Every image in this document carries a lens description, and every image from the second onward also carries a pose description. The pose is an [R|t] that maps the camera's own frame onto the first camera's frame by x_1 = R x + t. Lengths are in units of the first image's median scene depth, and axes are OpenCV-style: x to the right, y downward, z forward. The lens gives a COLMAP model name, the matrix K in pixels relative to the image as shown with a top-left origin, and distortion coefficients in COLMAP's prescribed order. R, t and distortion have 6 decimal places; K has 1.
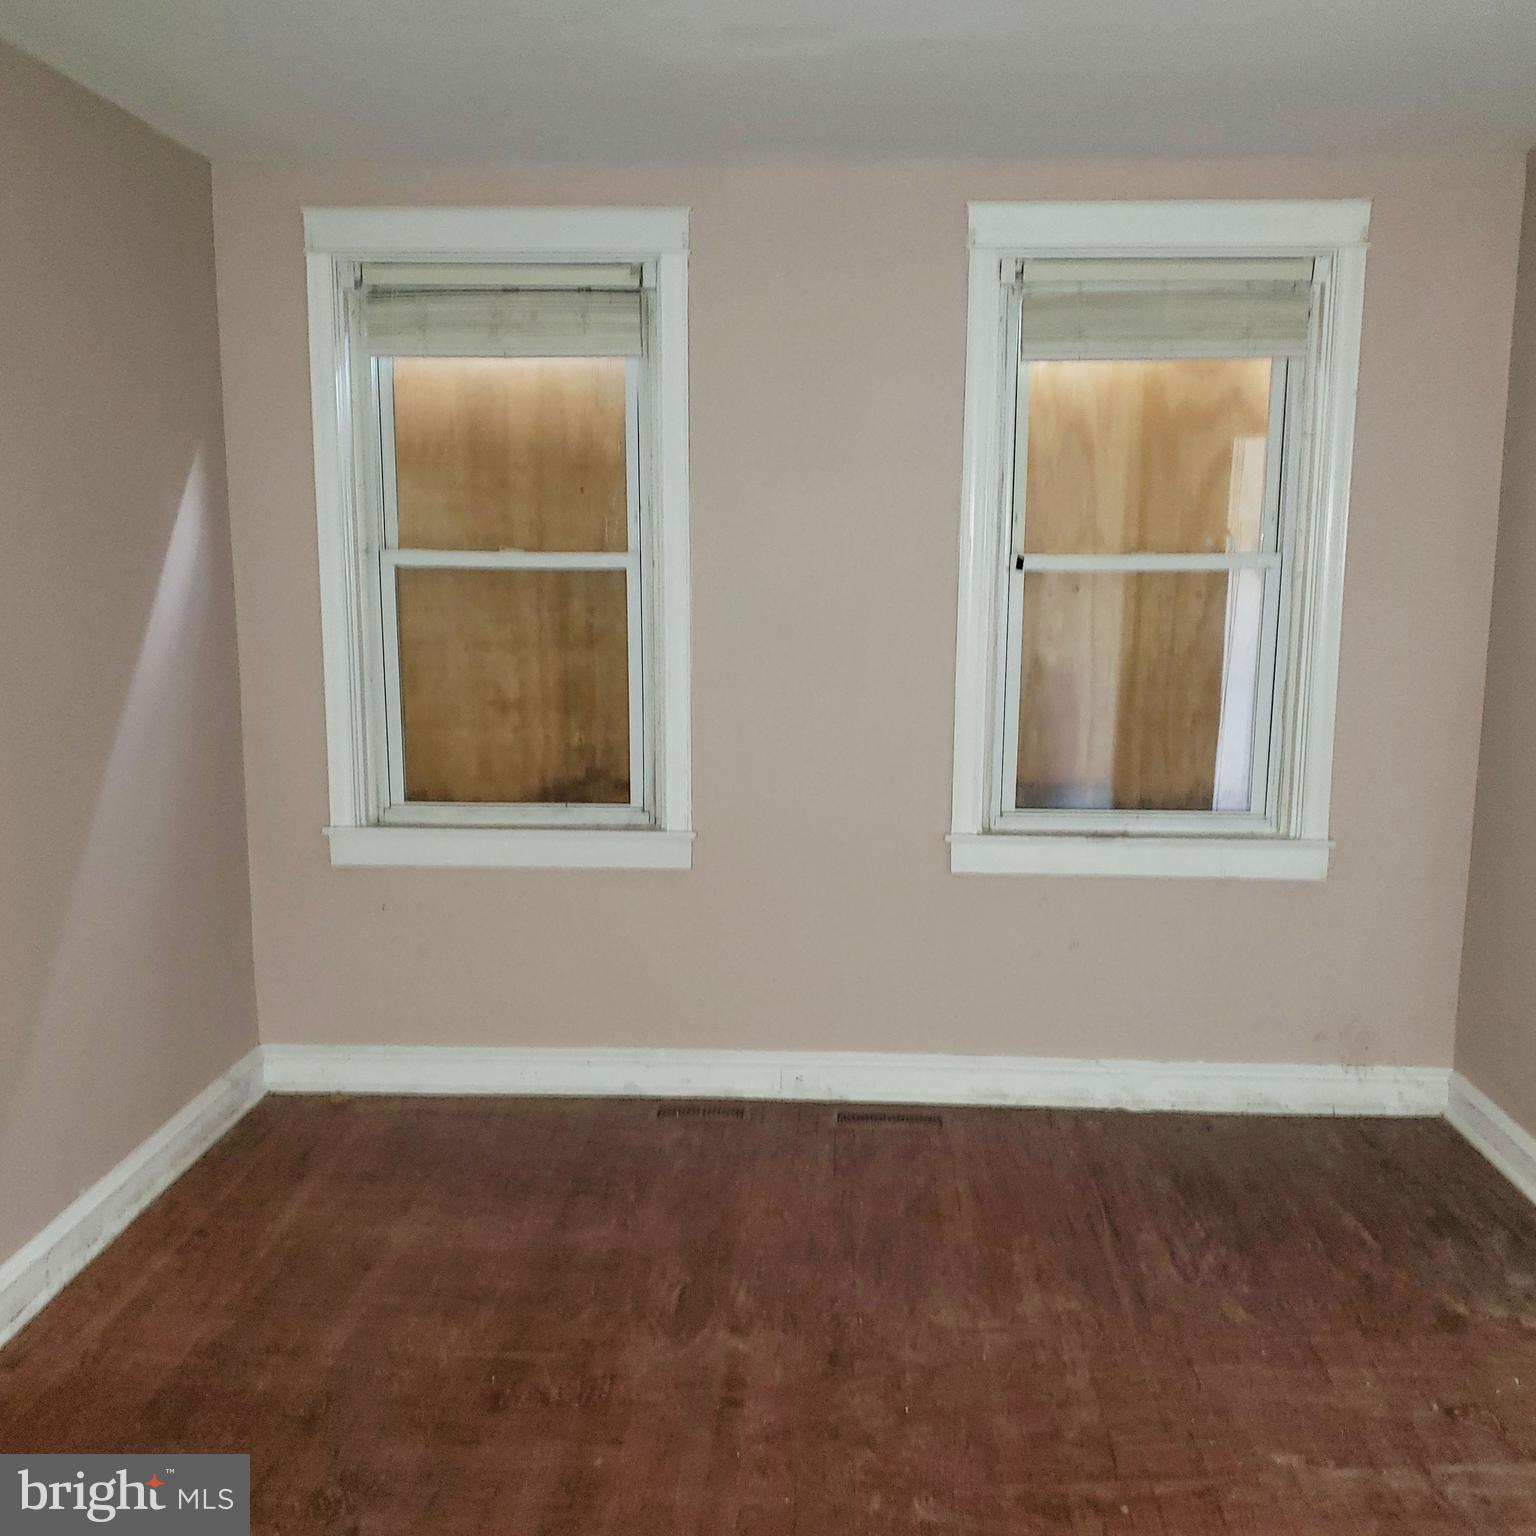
lens RADIAL K [[1509.2, 0, 873.6], [0, 1509.2, 769.6], [0, 0, 1]] dist [0.096403, -0.312468]
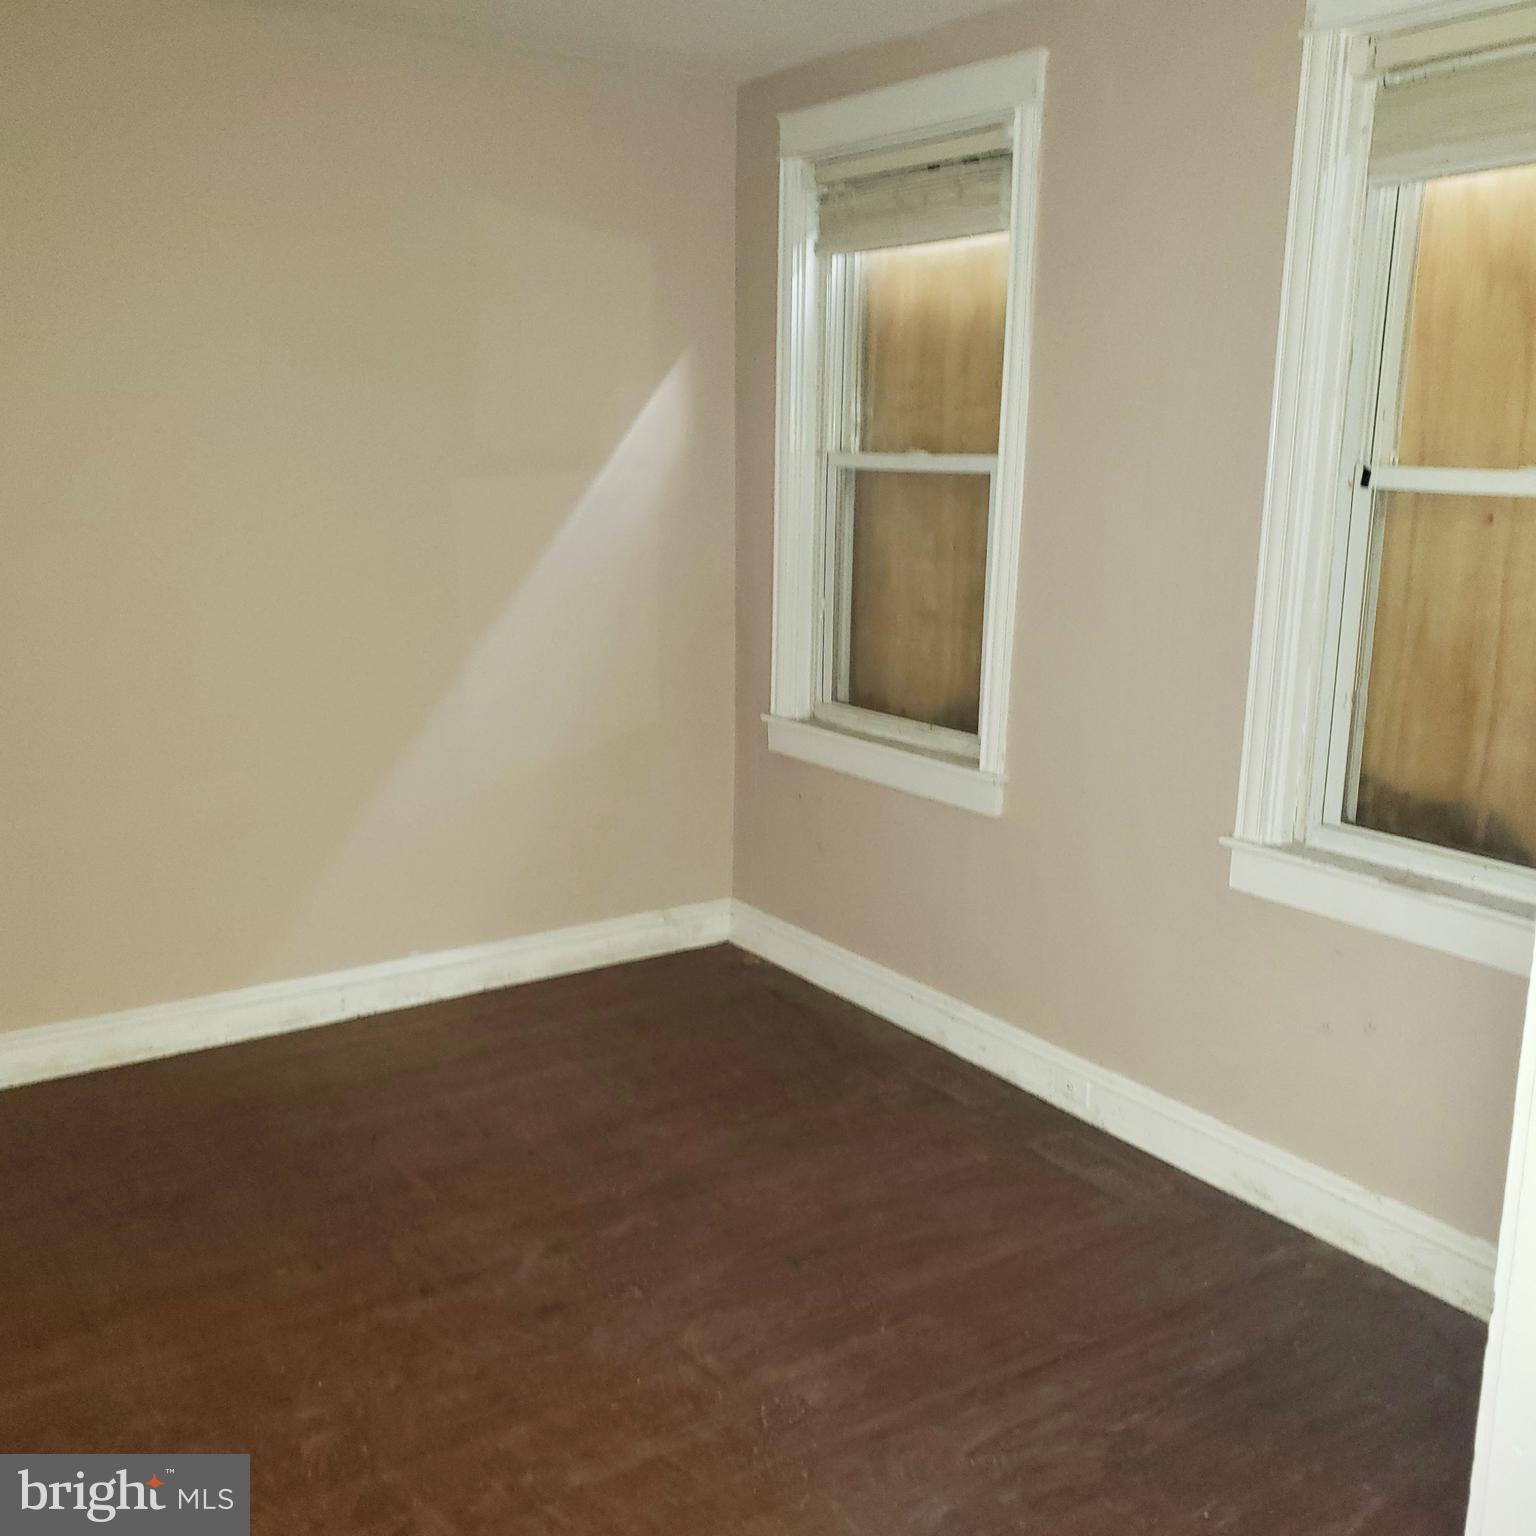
lens RADIAL K [[1550.0, 0, 765.8], [0, 1550.0, 784.6], [0, 0, 1]] dist [0.123345, -0.315985]
pose [[0.610898, 0.175773, -0.771950, 0.508267], [-0.129750, 0.984087, 0.121397, -0.047340], [0.781005, 0.026000, 0.623984, 0.327710]]
